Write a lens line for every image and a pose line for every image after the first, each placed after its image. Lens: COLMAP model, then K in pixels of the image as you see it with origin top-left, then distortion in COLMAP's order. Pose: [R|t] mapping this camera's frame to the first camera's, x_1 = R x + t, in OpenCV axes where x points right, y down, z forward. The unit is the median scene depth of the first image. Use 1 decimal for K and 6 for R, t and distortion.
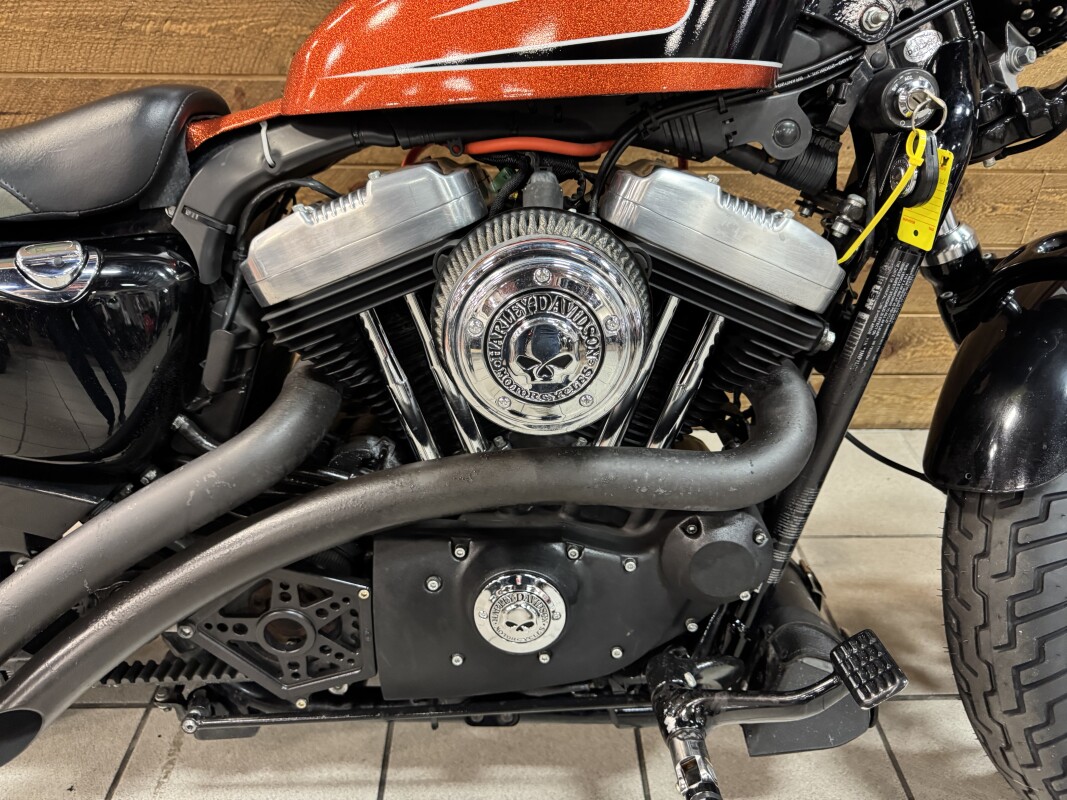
lens RADIAL K [[771.1, 0, 533.5], [0, 771.1, 400.0], [0, 0, 1]] dist [-0.007522, -0.001689]
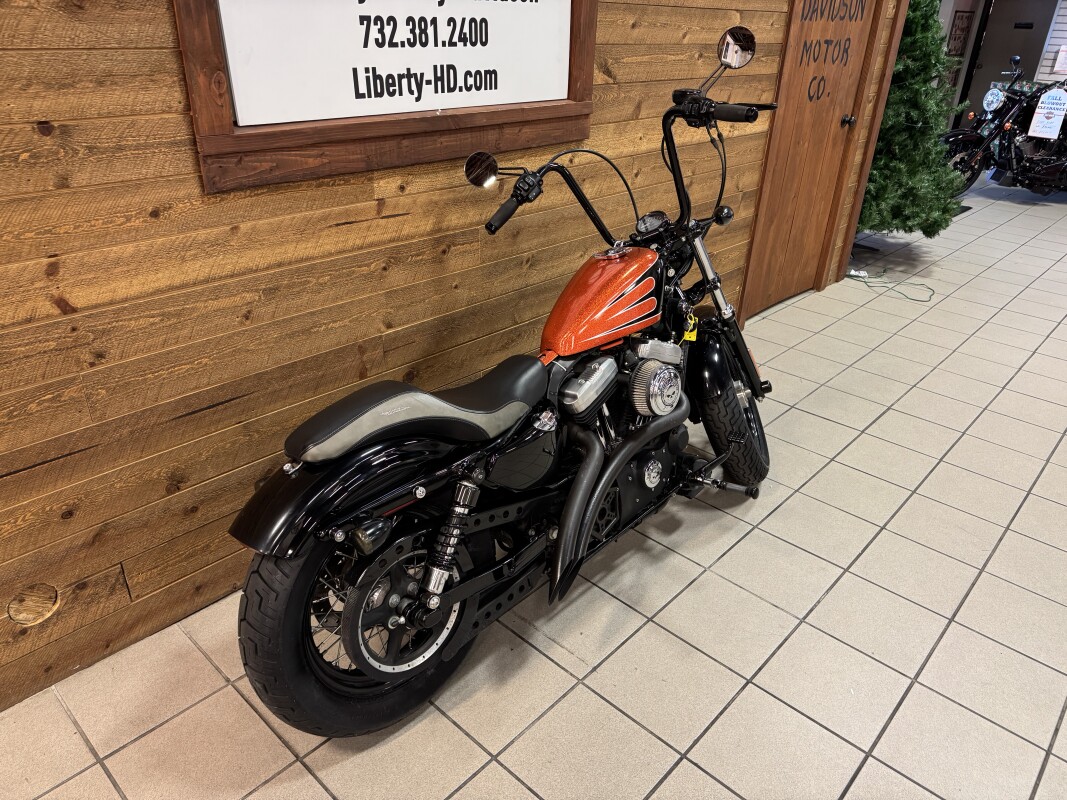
lens RADIAL K [[757.9, 0, 536.8], [0, 757.9, 404.3], [0, 0, 1]] dist [0.073679, -0.105966]
pose [[0.695863, -0.327167, 0.639325, -2.317952], [0.366831, 0.927241, 0.075233, -0.425864], [-0.617422, 0.182172, 0.765248, -1.226924]]
